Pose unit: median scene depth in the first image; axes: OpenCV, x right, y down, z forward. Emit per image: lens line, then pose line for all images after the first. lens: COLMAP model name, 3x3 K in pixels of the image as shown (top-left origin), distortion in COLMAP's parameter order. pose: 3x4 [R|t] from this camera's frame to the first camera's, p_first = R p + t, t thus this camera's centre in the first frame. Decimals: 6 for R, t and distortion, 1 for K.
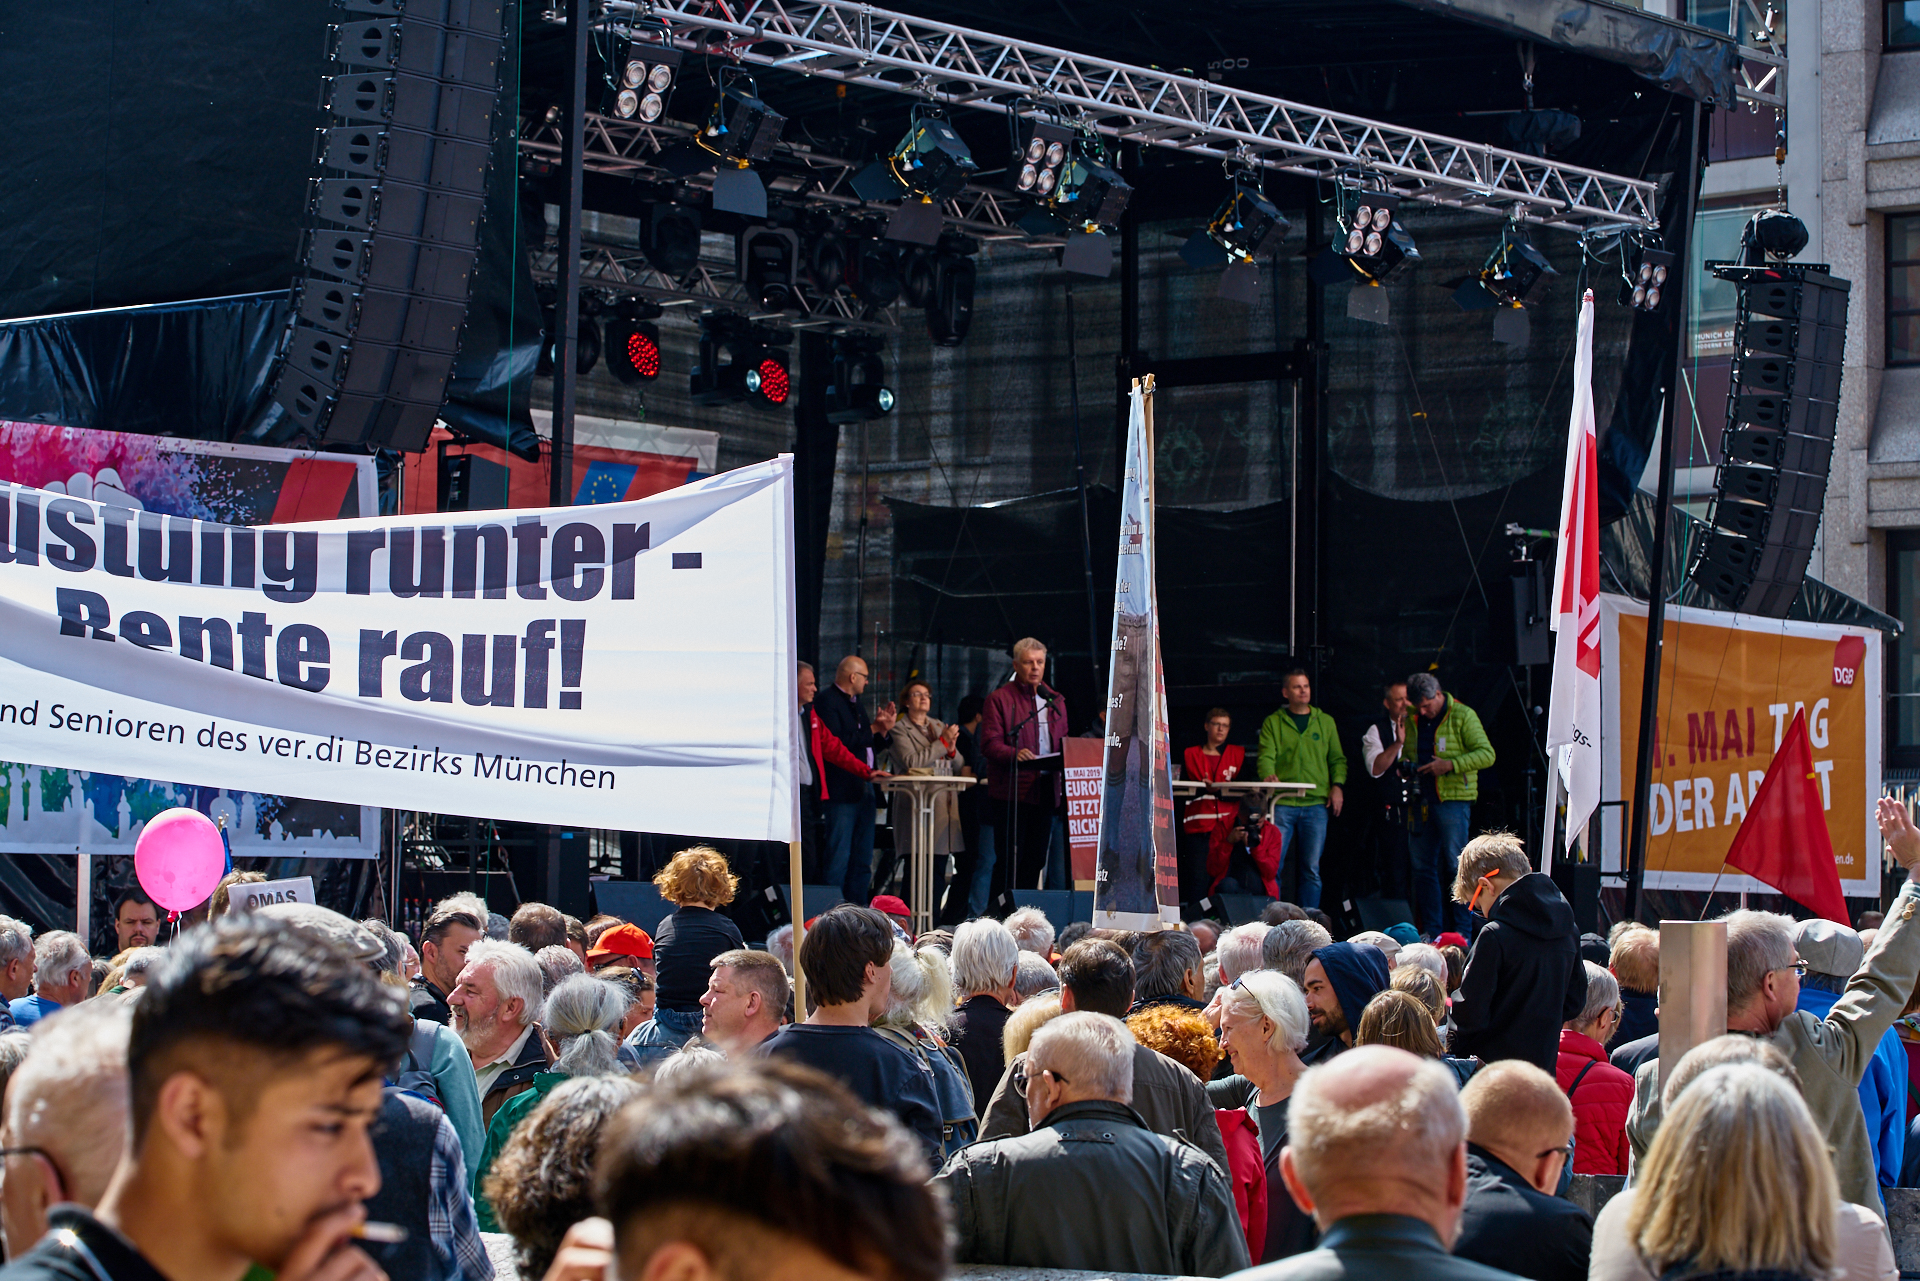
lens RADIAL K [[4987.6, 0, 870.0], [0, 4987.6, 643.1], [0, 0, 1]] dist [-0.145737, -0.462918]
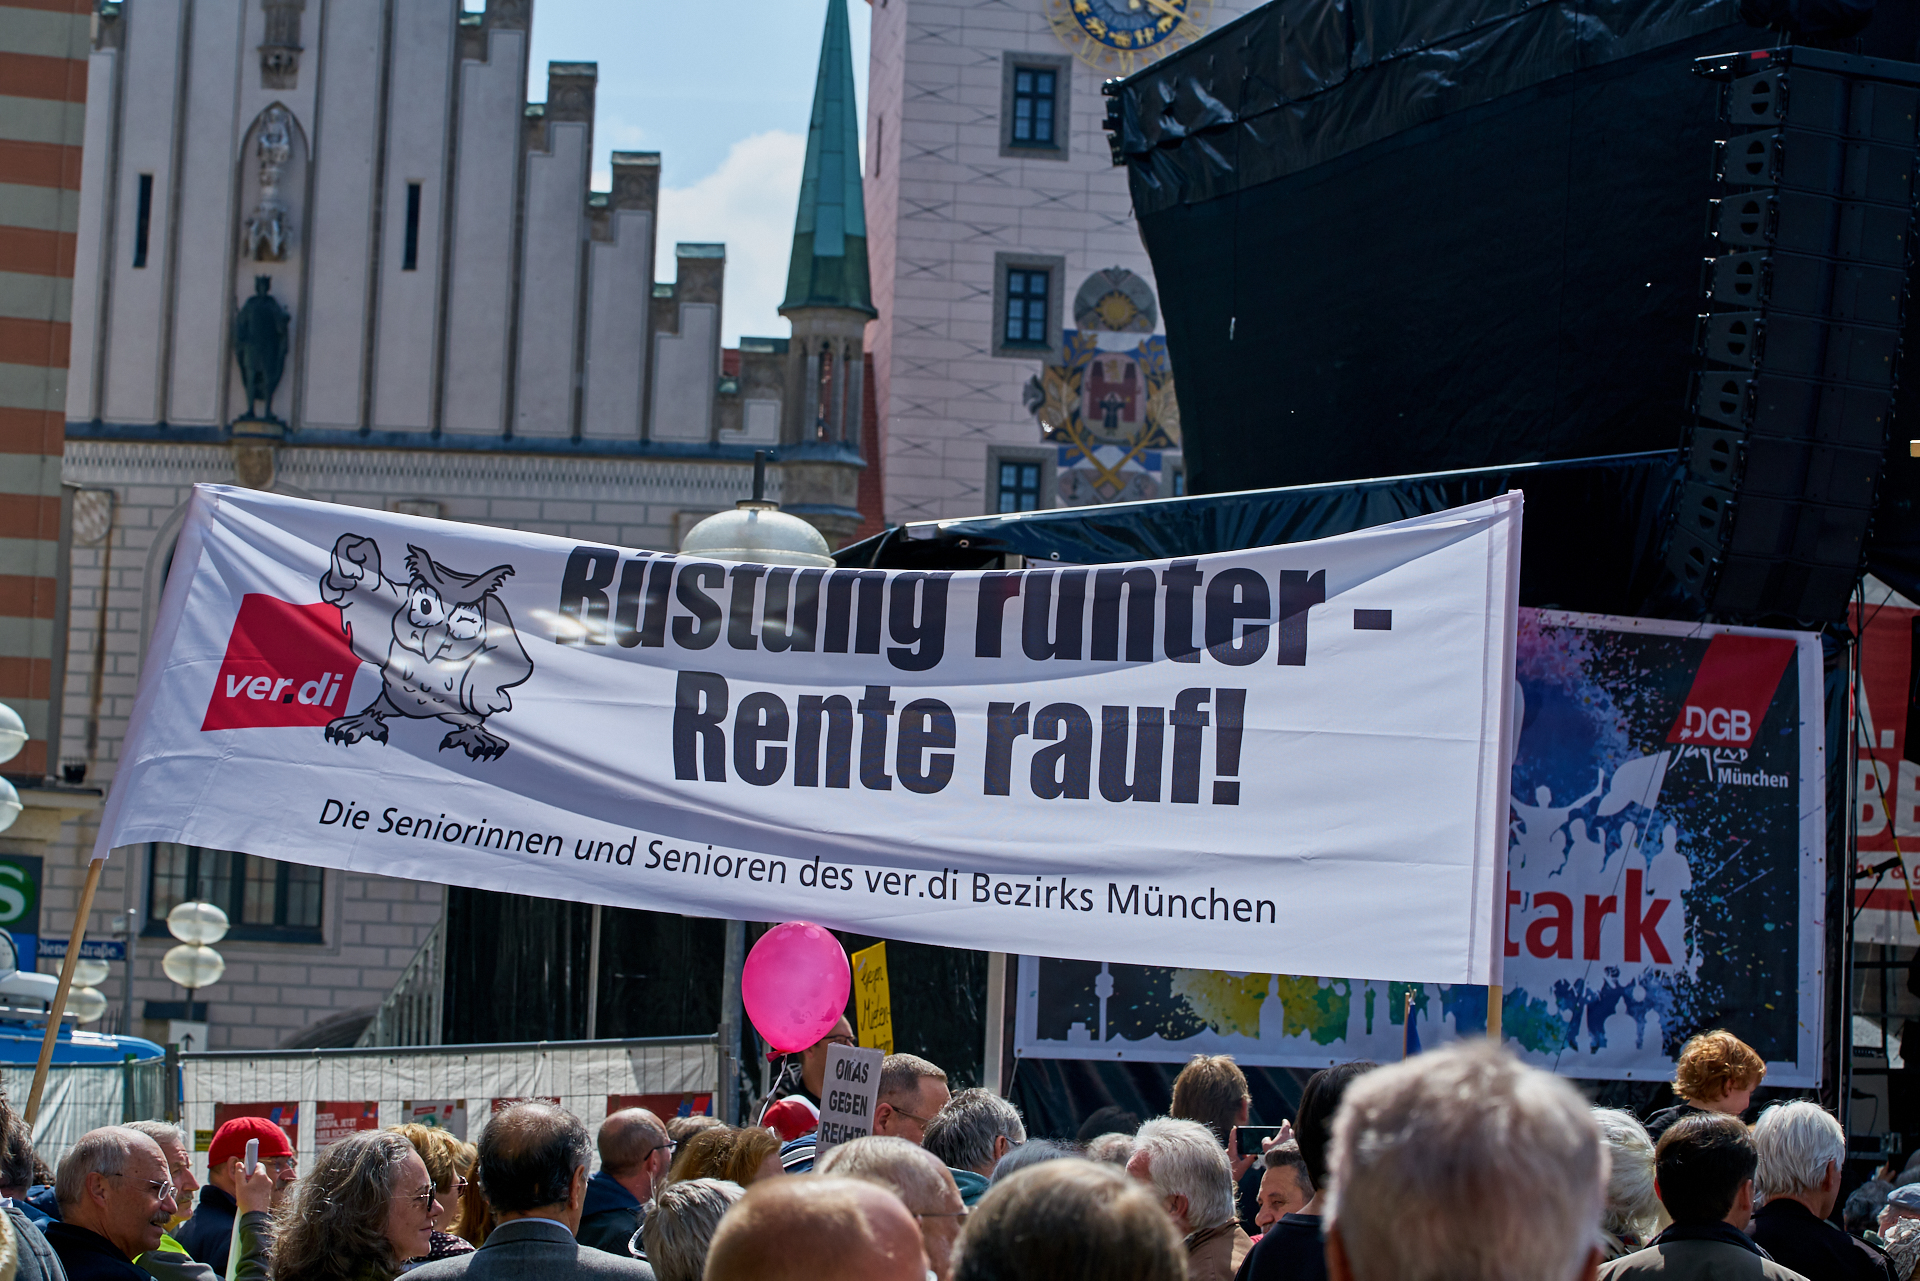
lens RADIAL K [[4975.1, 0, 869.2], [0, 4975.1, 637.1], [0, 0, 1]] dist [-0.172753, 0.032790]
pose [[0.906373, -0.022134, -0.421898, 0.100531], [-0.004642, 0.998045, -0.062331, 0.015983], [0.422453, 0.058454, 0.904498, 0.113036]]
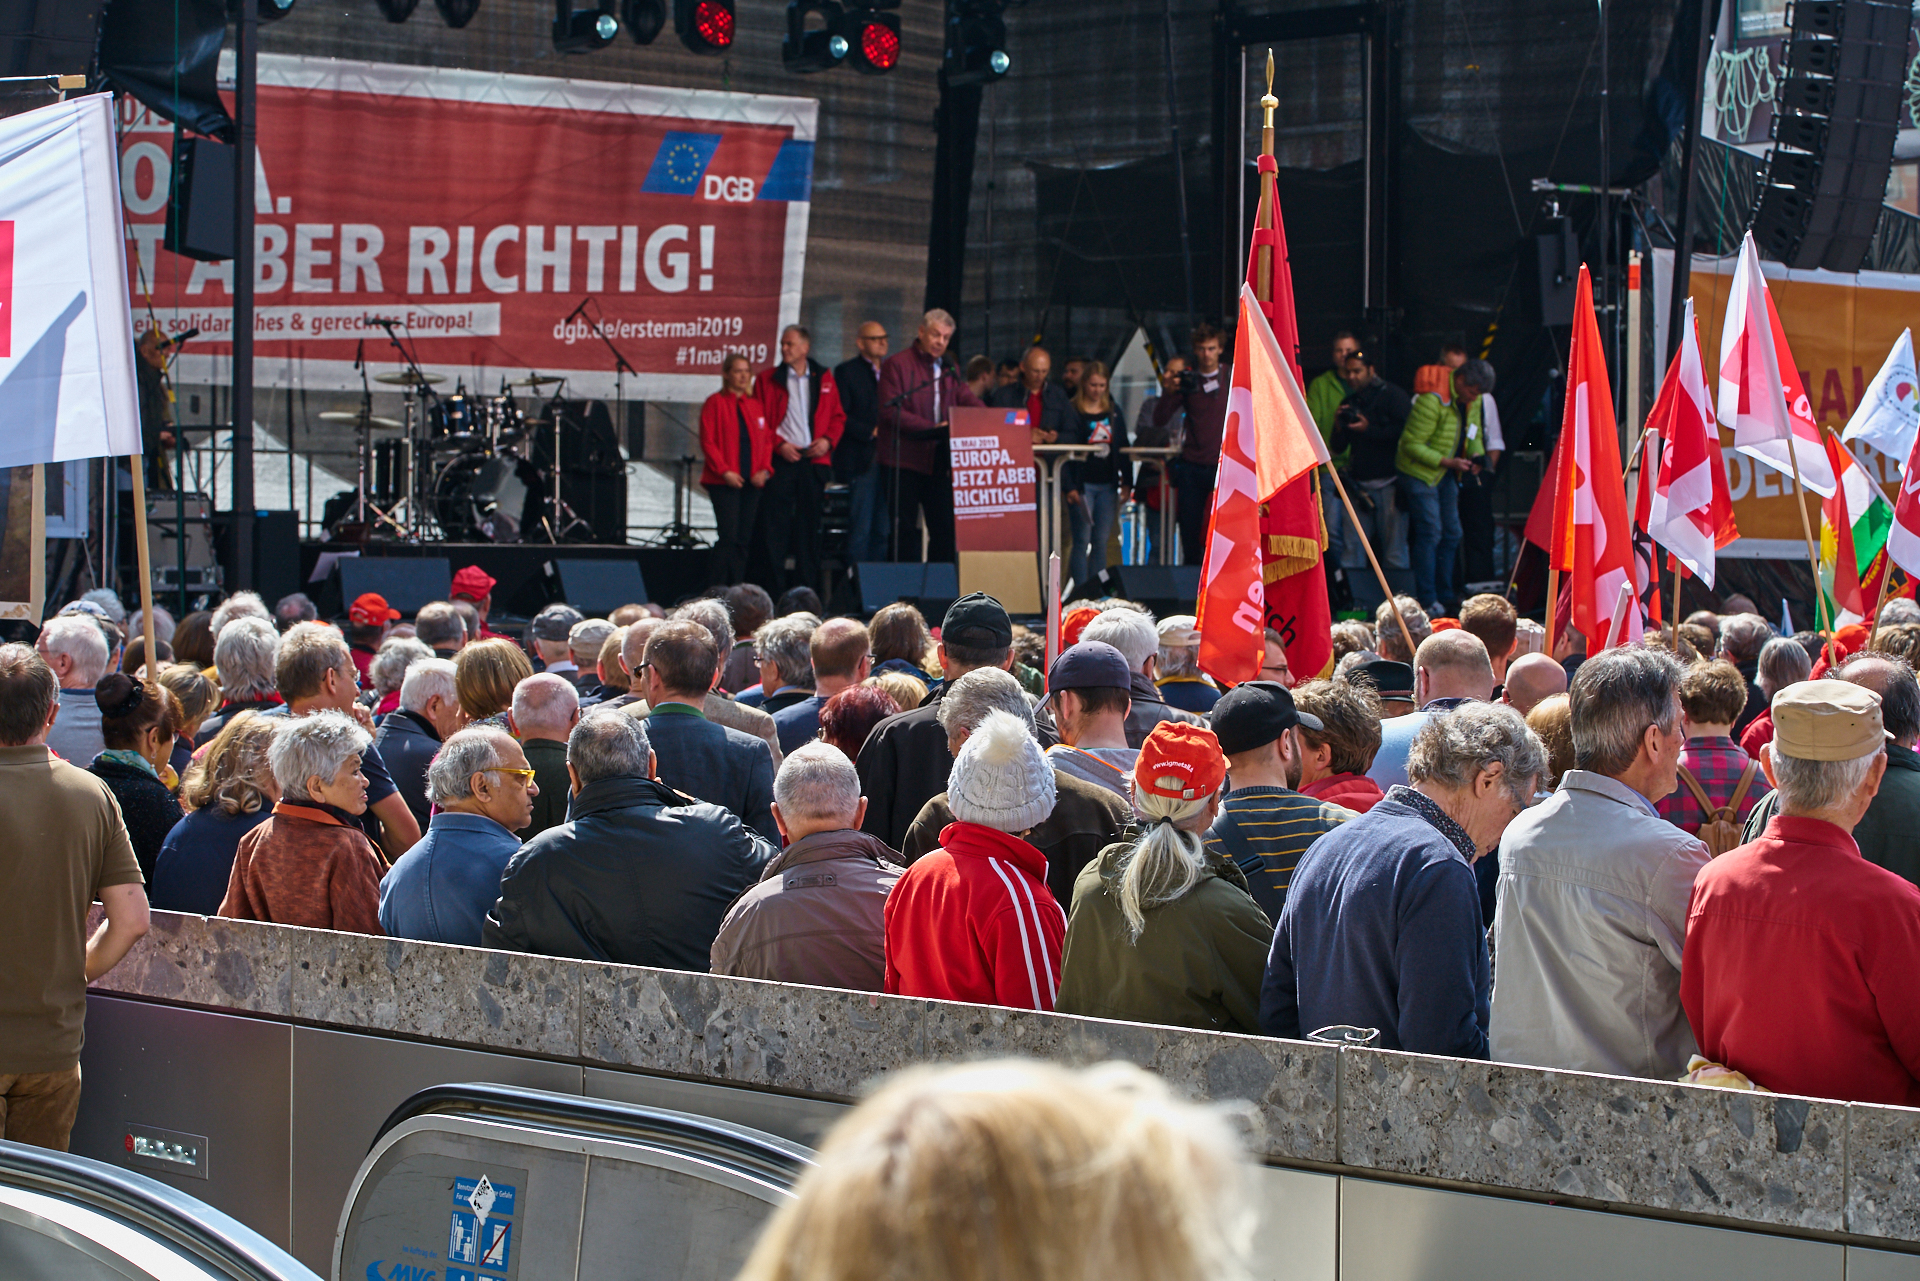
lens RADIAL K [[4987.6, 0, 870.0], [0, 4987.6, 643.1], [0, 0, 1]] dist [-0.145737, -0.462918]
pose [[0.977253, 0.000992, -0.212074, 0.232006], [0.013799, 0.997572, 0.068256, -0.002026], [0.211627, -0.069630, 0.974867, 0.032044]]
